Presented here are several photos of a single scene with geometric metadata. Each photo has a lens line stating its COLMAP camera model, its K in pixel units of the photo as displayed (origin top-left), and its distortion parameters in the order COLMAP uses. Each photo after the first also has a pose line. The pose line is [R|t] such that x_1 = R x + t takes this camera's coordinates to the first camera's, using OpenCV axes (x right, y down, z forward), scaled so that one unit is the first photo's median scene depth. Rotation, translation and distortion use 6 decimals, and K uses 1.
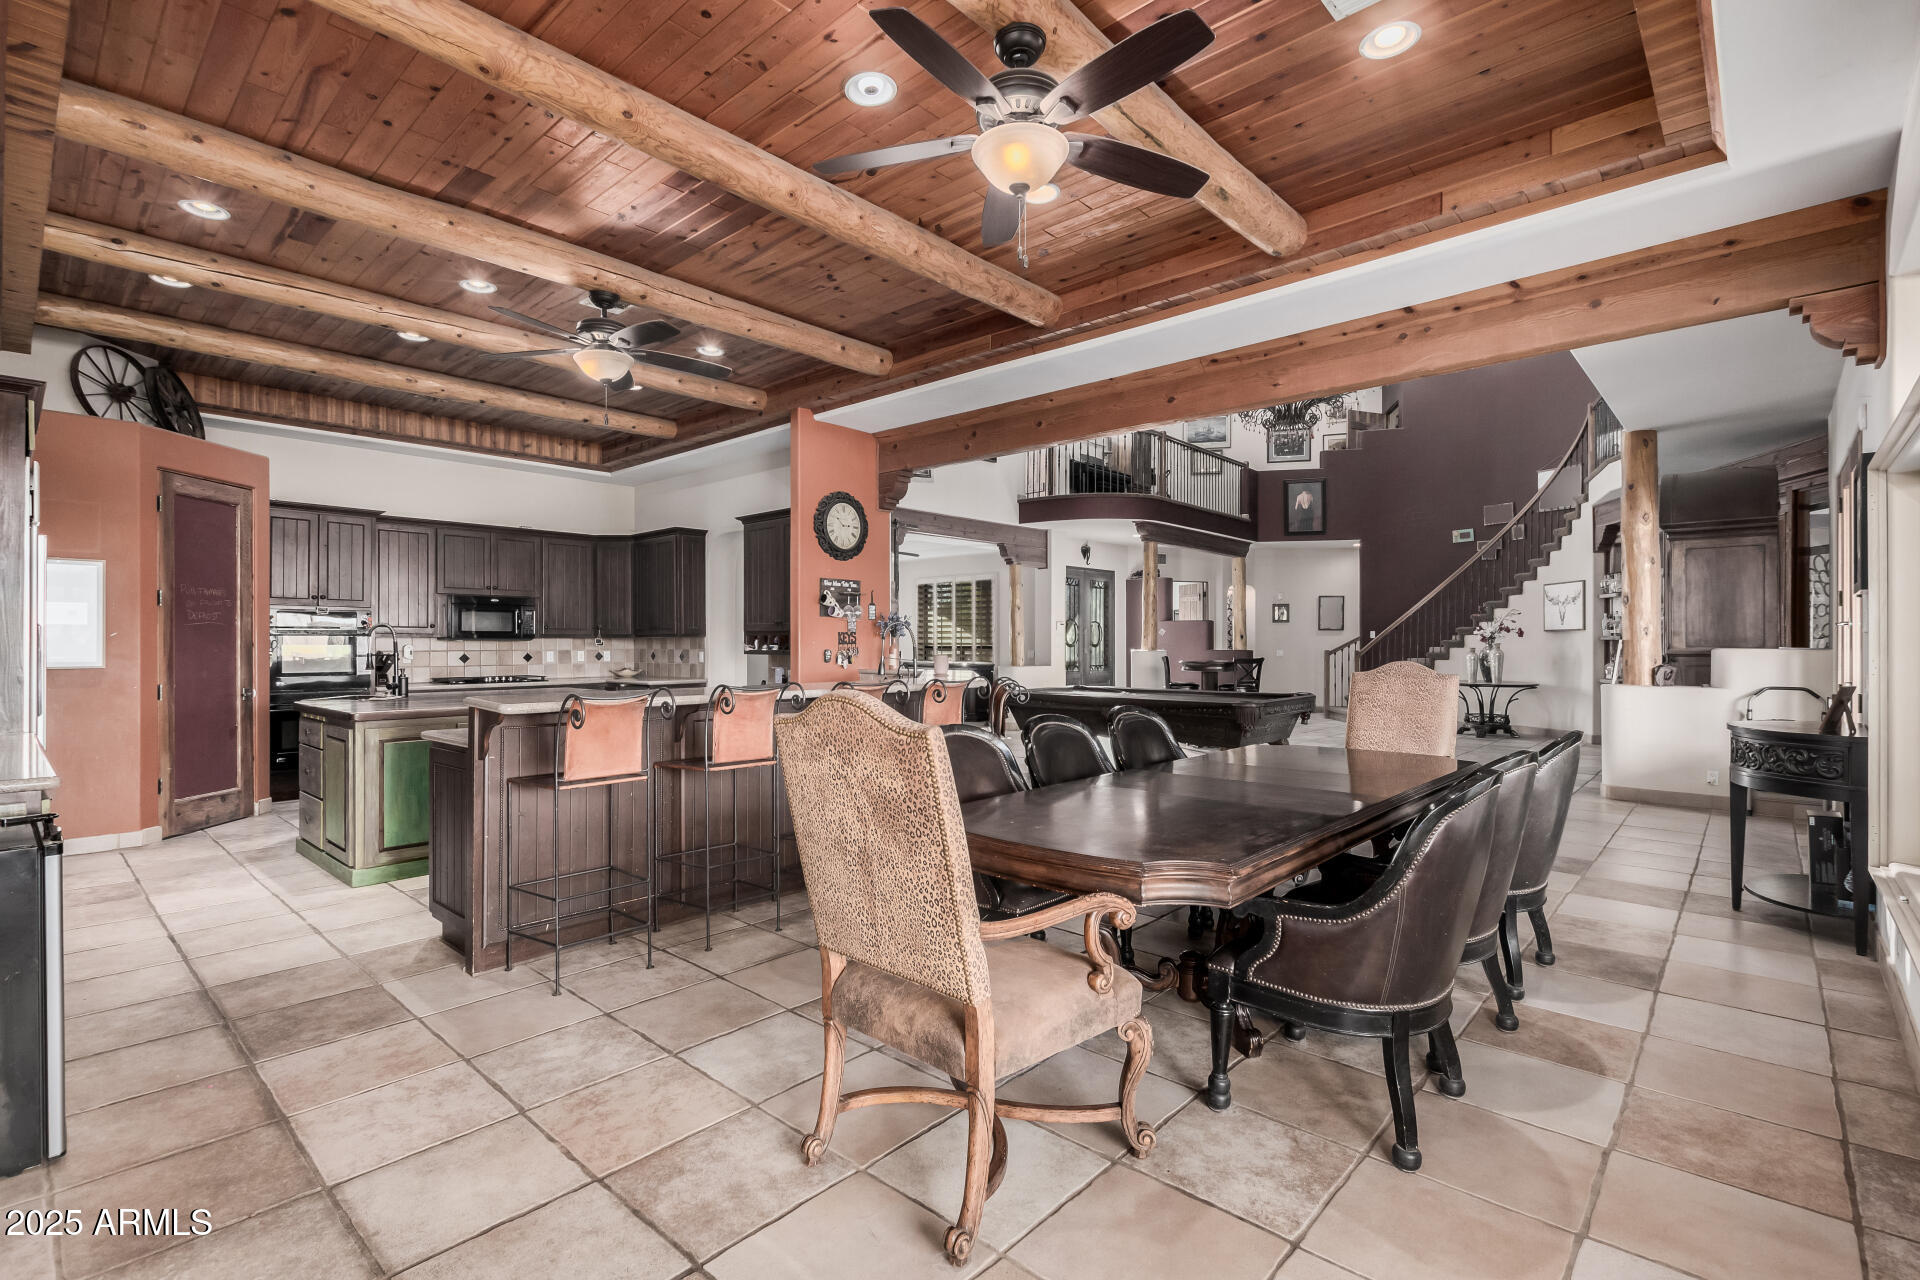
lens RADIAL K [[874.7, 0, 961.6], [0, 874.7, 643.1], [0, 0, 1]] dist [0.009983, -0.004780]
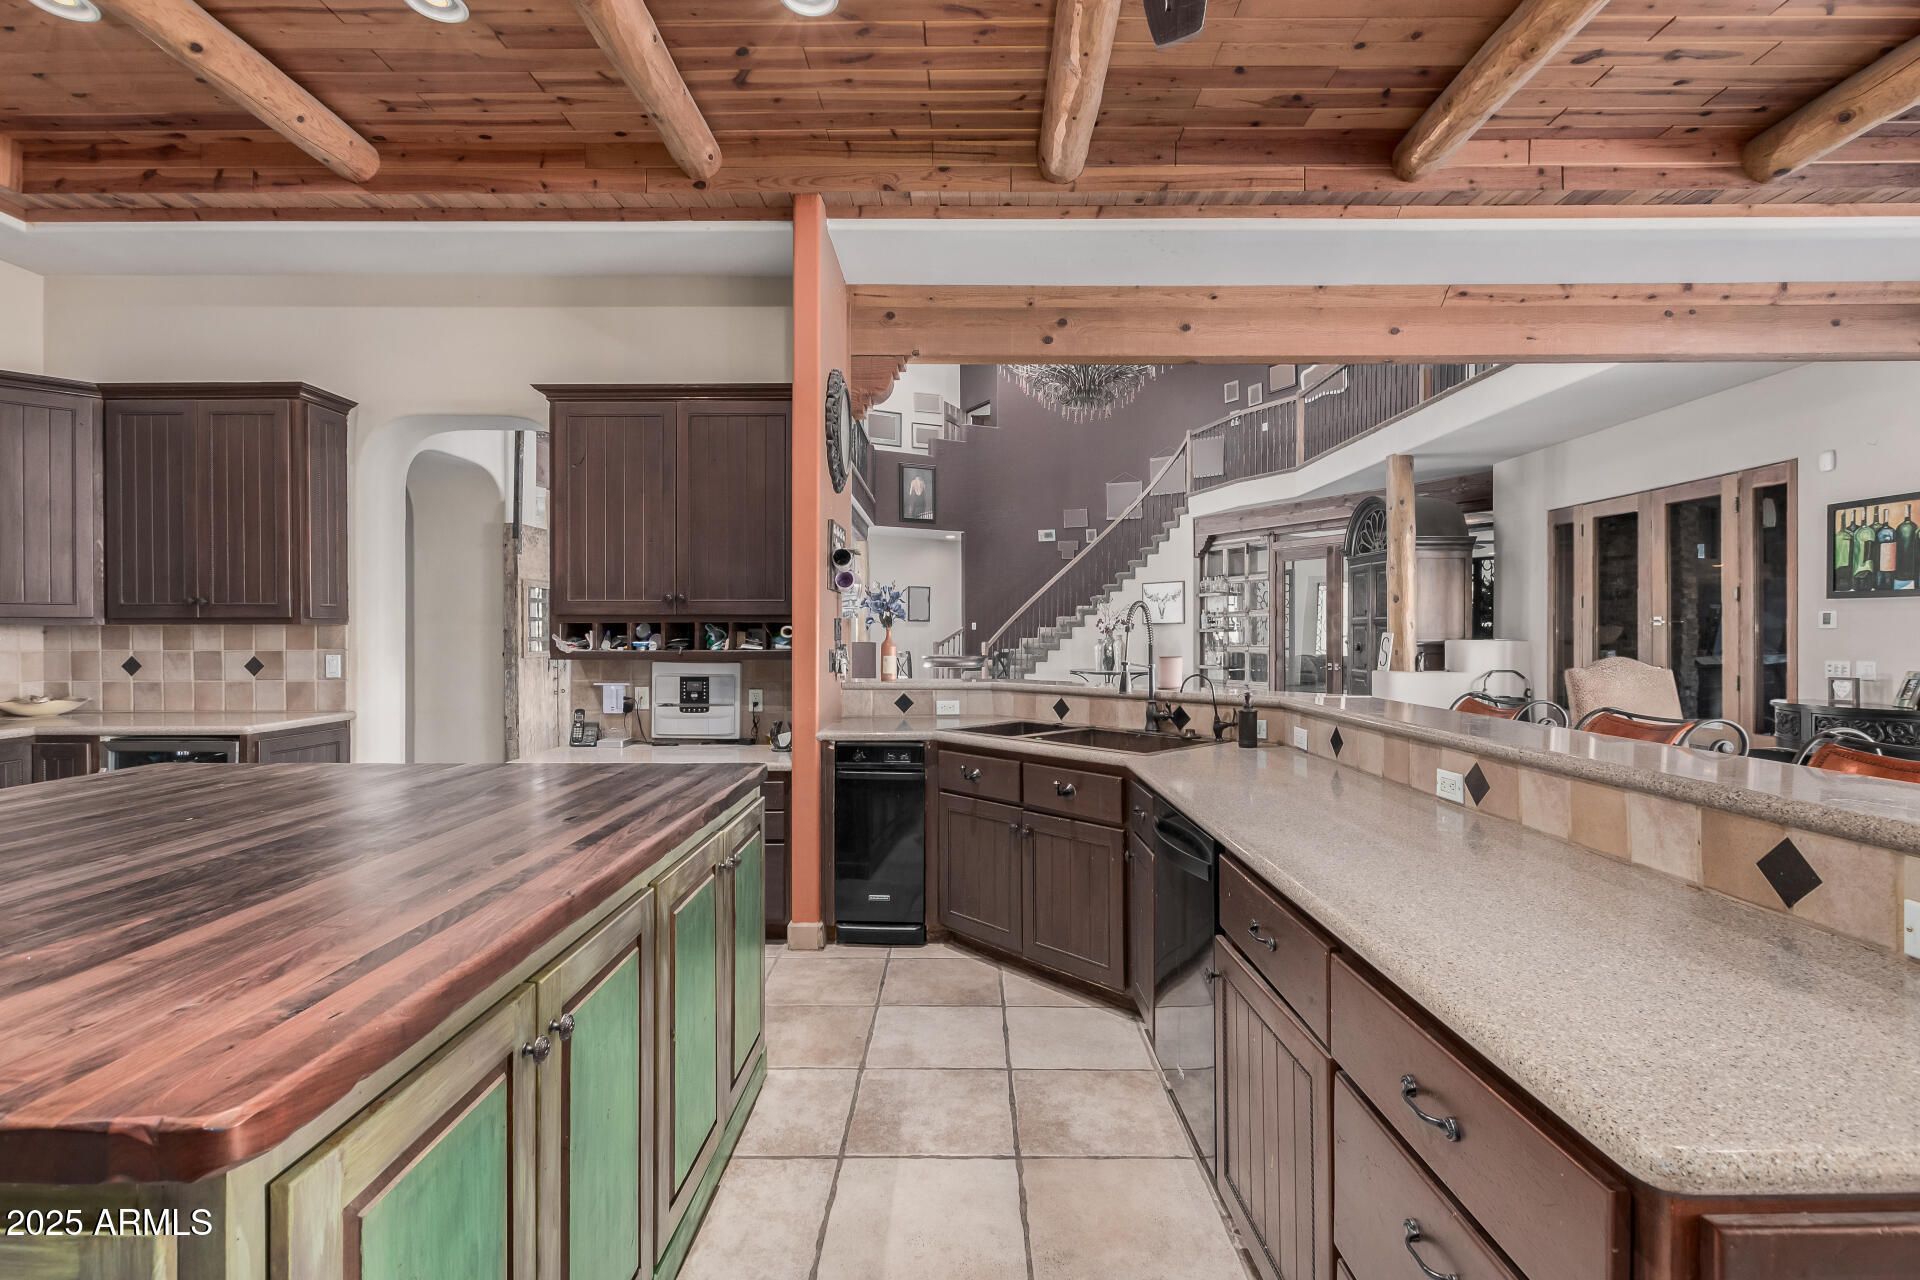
lens RADIAL K [[874.7, 0, 961.9], [0, 874.7, 635.0], [0, 0, 1]] dist [0.009983, -0.004780]
pose [[0.744940, -0.000943, 0.667131, -0.443023], [-0.000377, 0.999998, 0.001835, -0.002658], [-0.667131, -0.001619, 0.744939, 0.507614]]
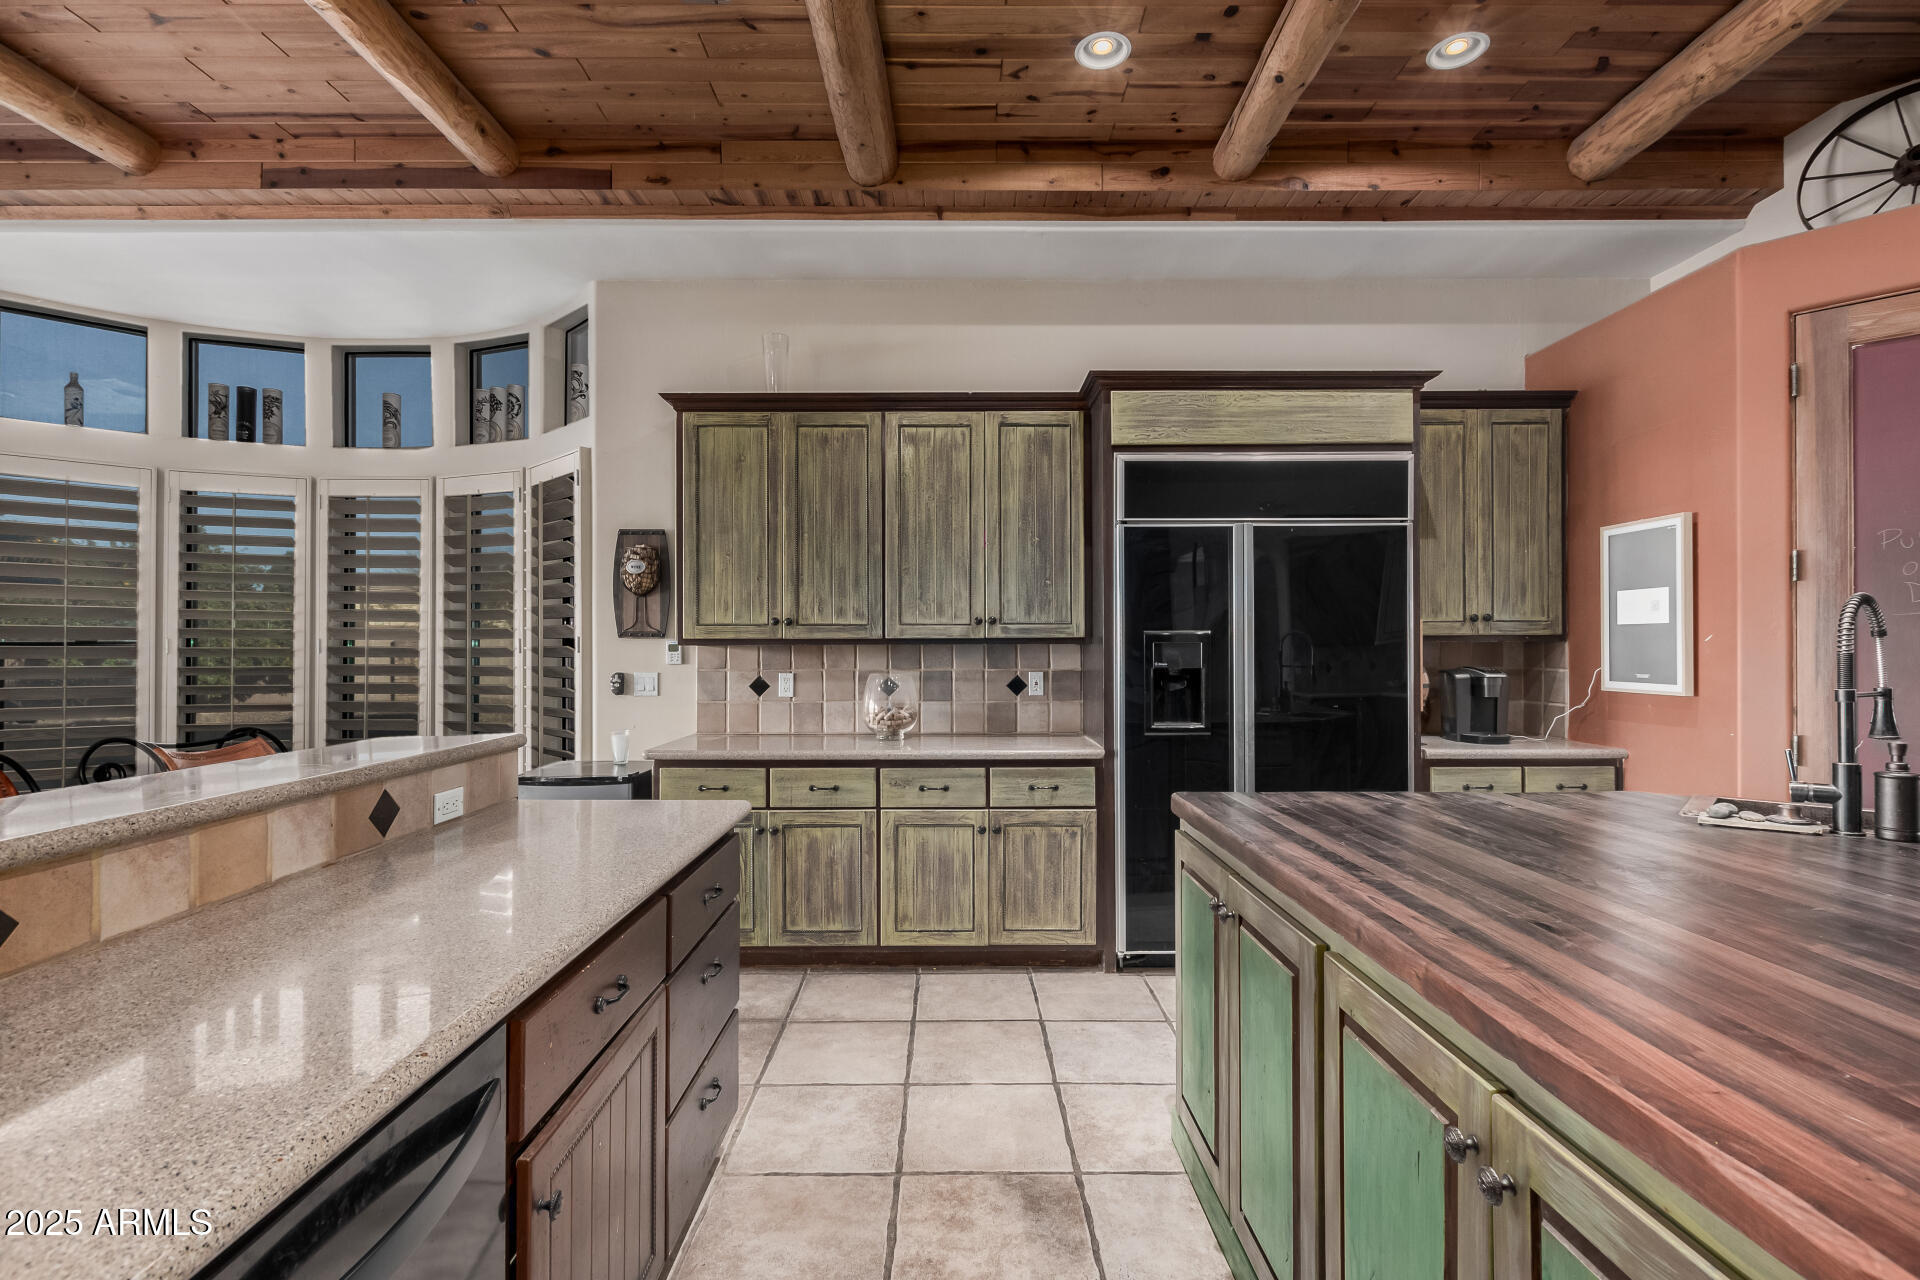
lens RADIAL K [[874.7, 0, 968.0], [0, 874.7, 643.2], [0, 0, 1]] dist [0.009983, -0.004780]
pose [[-0.733896, -0.003035, -0.679255, -0.164734], [0.000574, 0.999987, -0.005088, -0.002903], [0.679262, -0.004124, -0.733884, 0.818419]]
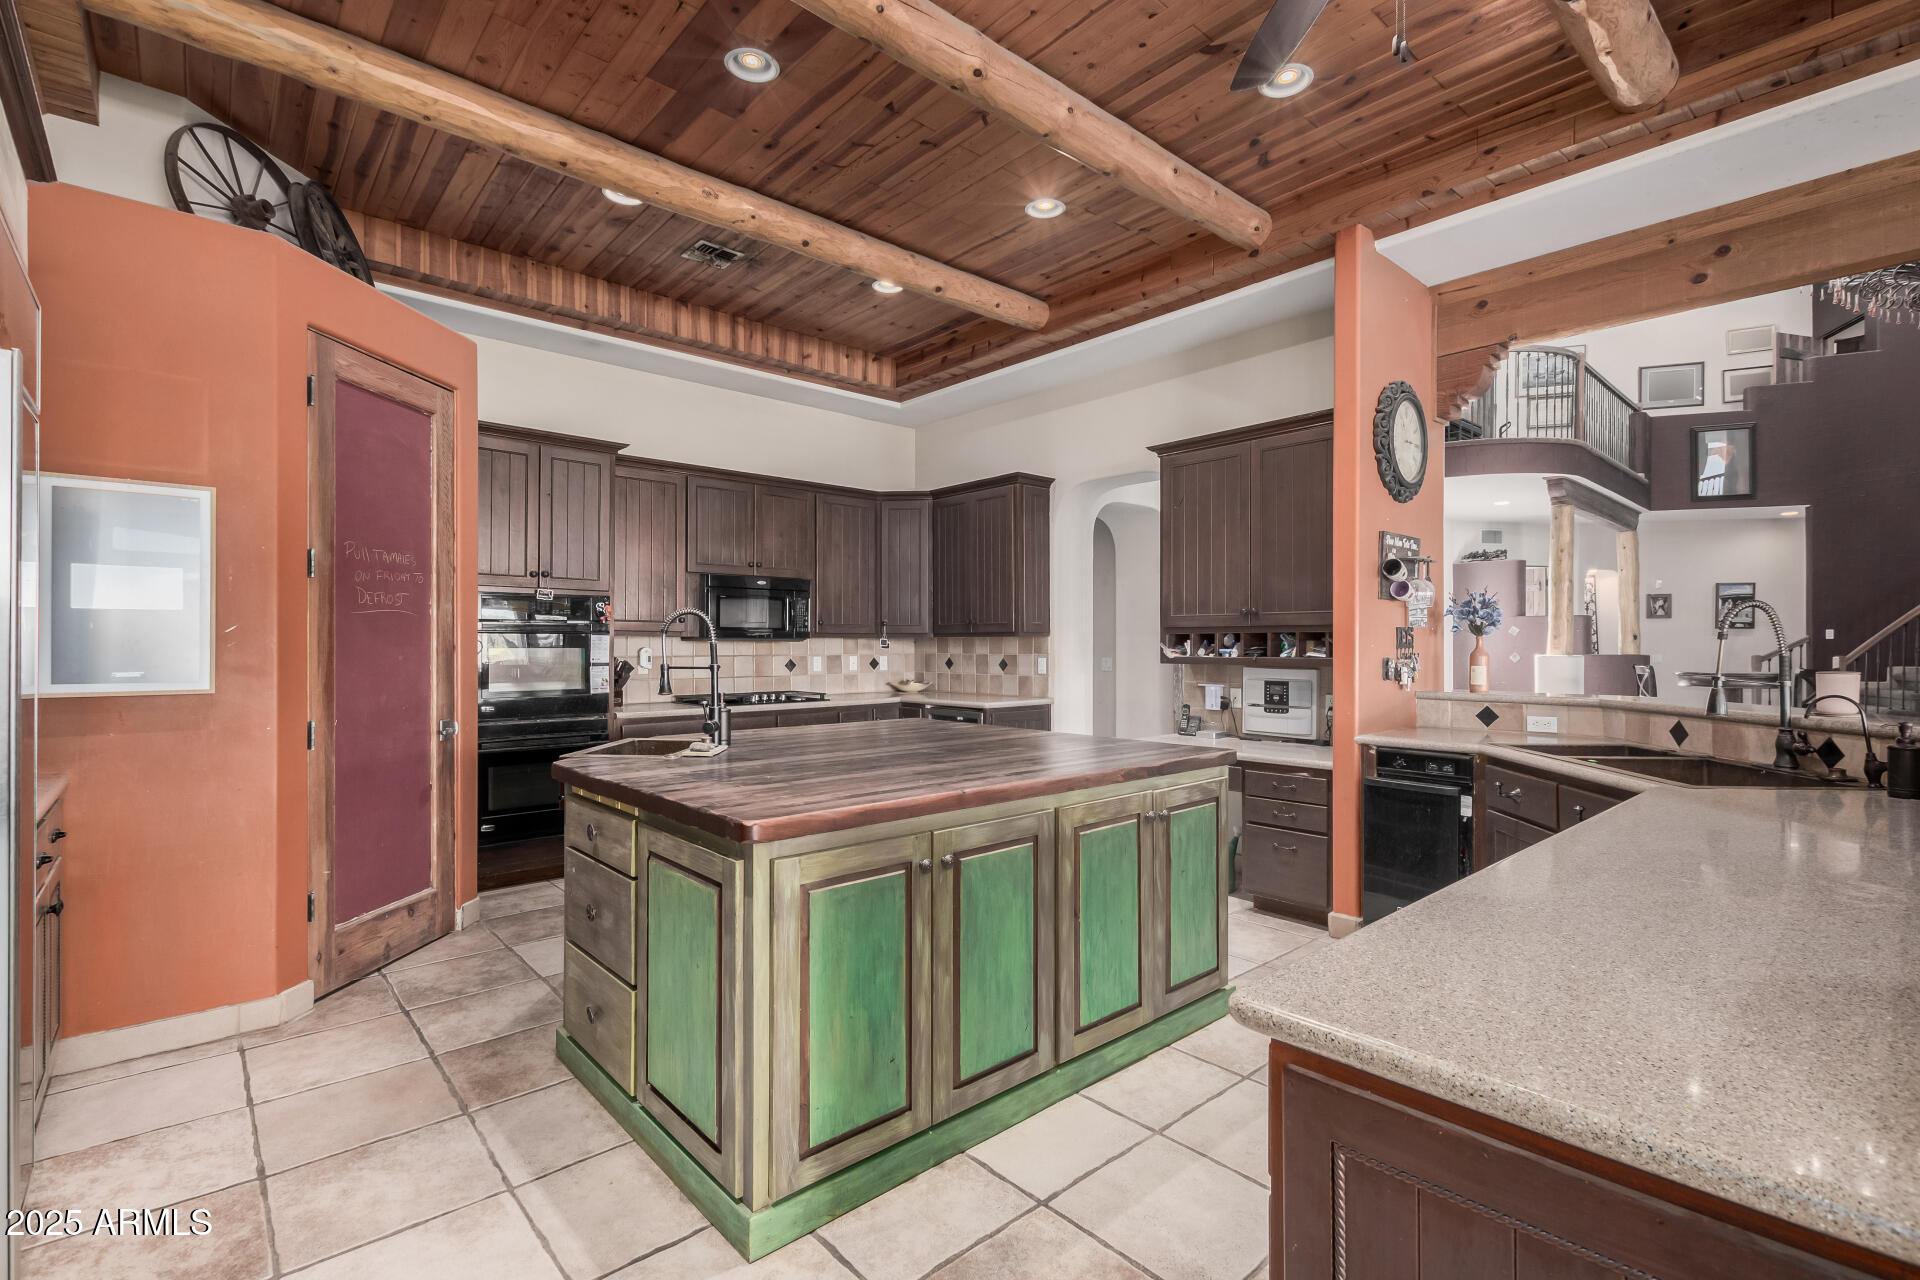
lens RADIAL K [[874.7, 0, 962.9], [0, 874.7, 642.9], [0, 0, 1]] dist [0.009983, -0.004780]
pose [[0.994449, 0.000901, -0.105214, -0.351377], [-0.001083, 0.999998, -0.001679, -0.000883], [0.105212, 0.001784, 0.994448, 0.388492]]
